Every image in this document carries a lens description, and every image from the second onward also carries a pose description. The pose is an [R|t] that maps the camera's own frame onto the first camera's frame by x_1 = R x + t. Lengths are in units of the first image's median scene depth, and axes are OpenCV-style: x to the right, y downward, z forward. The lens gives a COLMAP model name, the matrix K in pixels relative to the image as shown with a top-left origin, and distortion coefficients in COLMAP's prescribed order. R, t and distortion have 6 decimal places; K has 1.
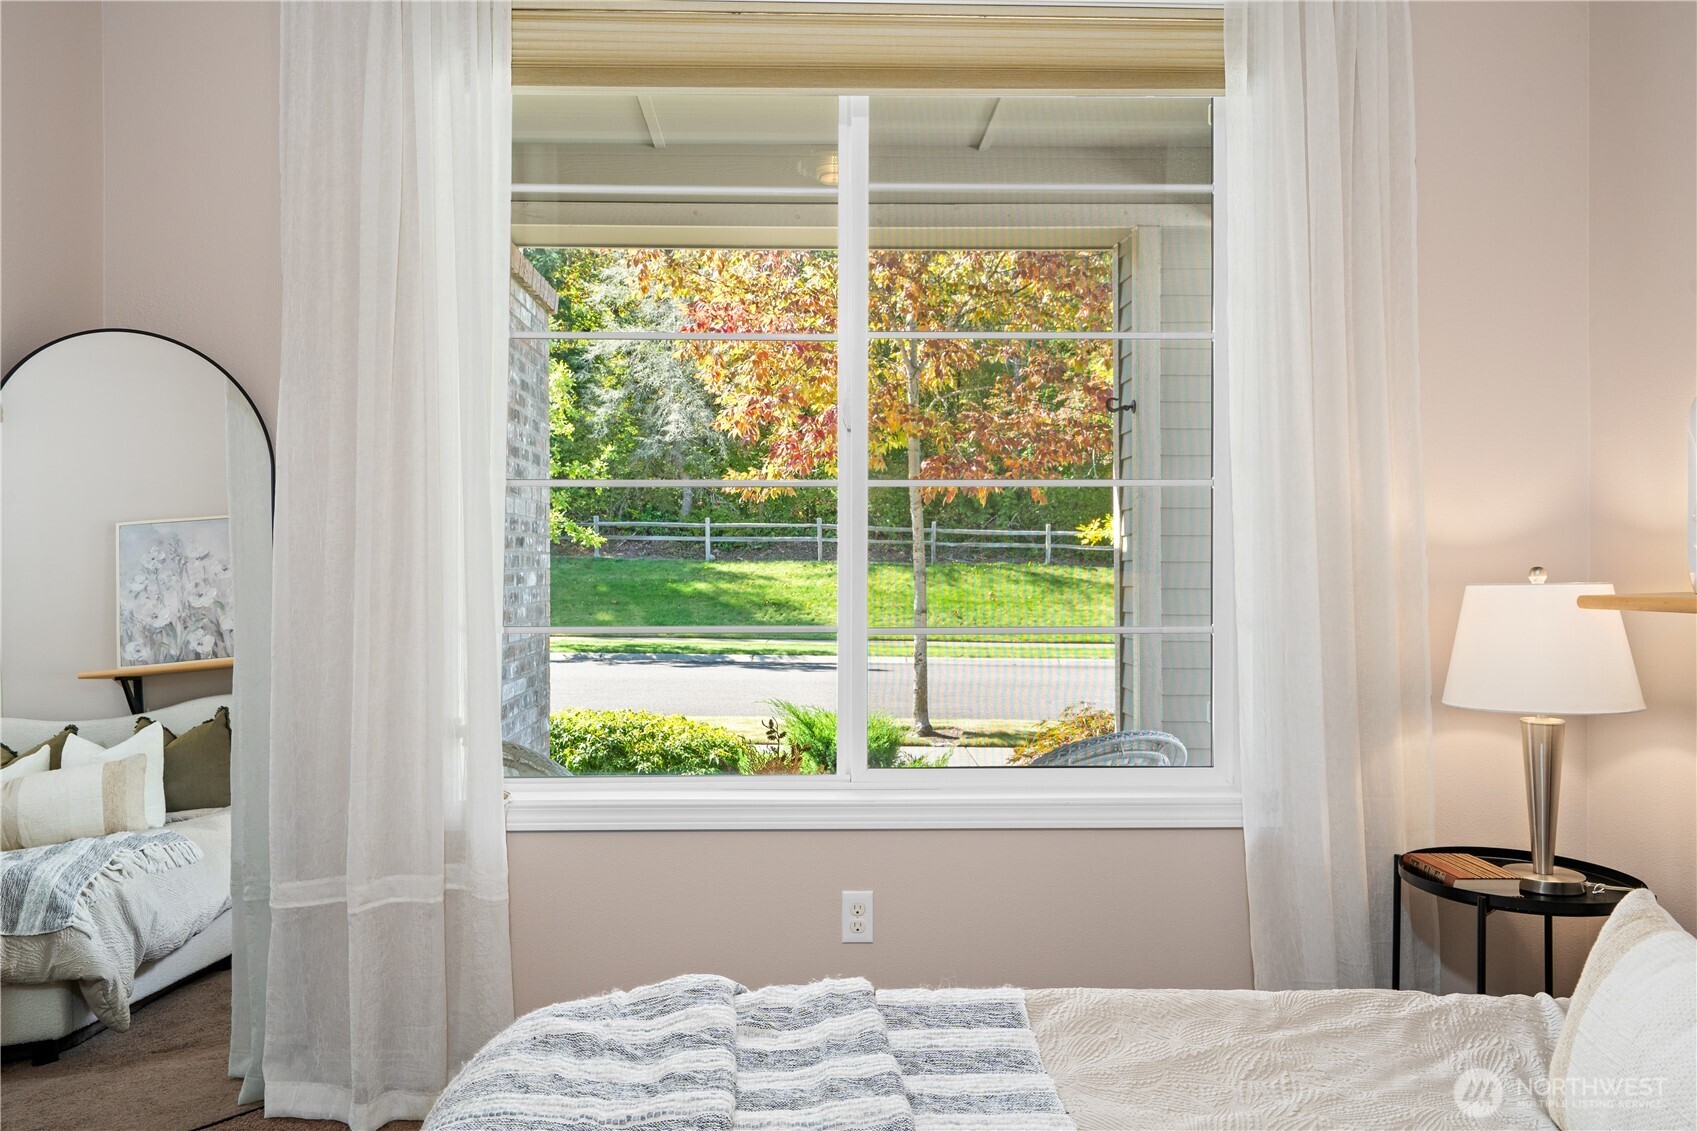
lens RADIAL K [[1224.1, 0, 838.1], [0, 1224.1, 558.5], [0, 0, 1]] dist [0.007505, 0.000807]
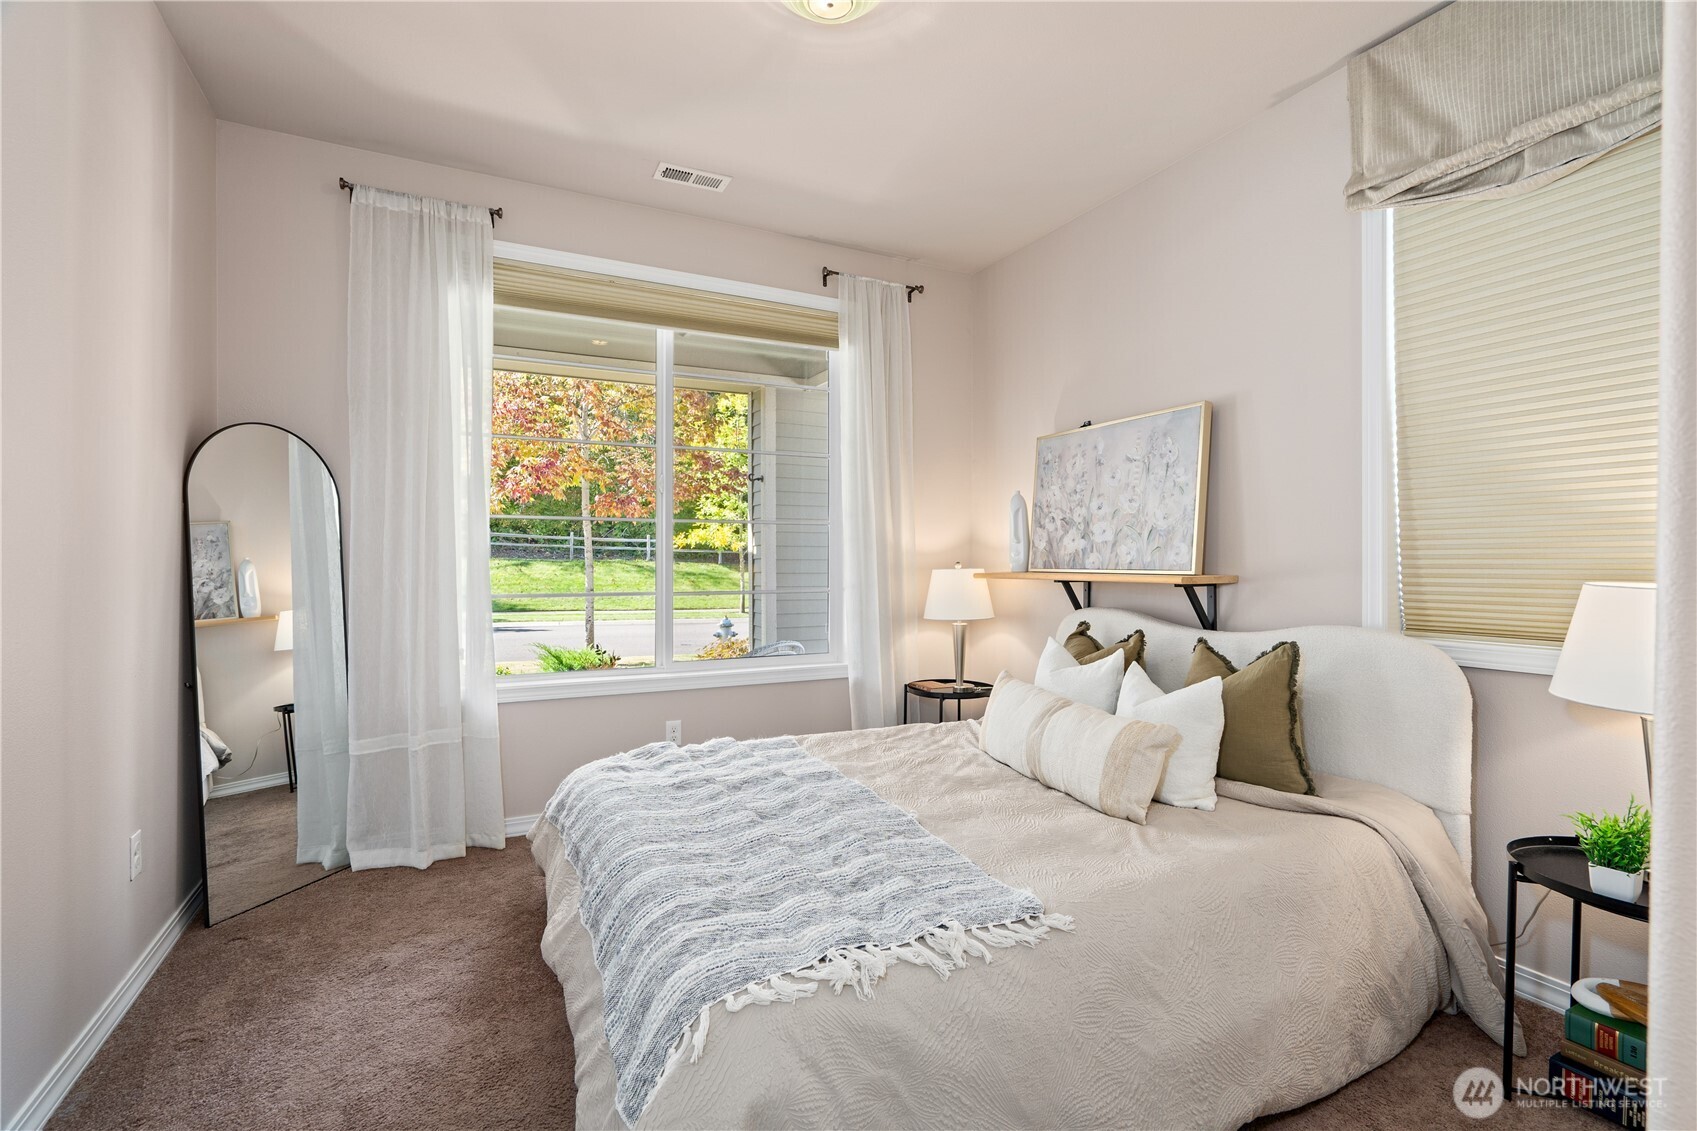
lens RADIAL K [[783.7, 0, 856.1], [0, 783.7, 572.3], [0, 0, 1]] dist [-0.001583, 0.000644]
pose [[0.902246, -0.006542, 0.431173, -0.289269], [-0.001994, 0.999811, 0.019342, -0.002231], [-0.431218, -0.018311, 0.902062, -0.326001]]
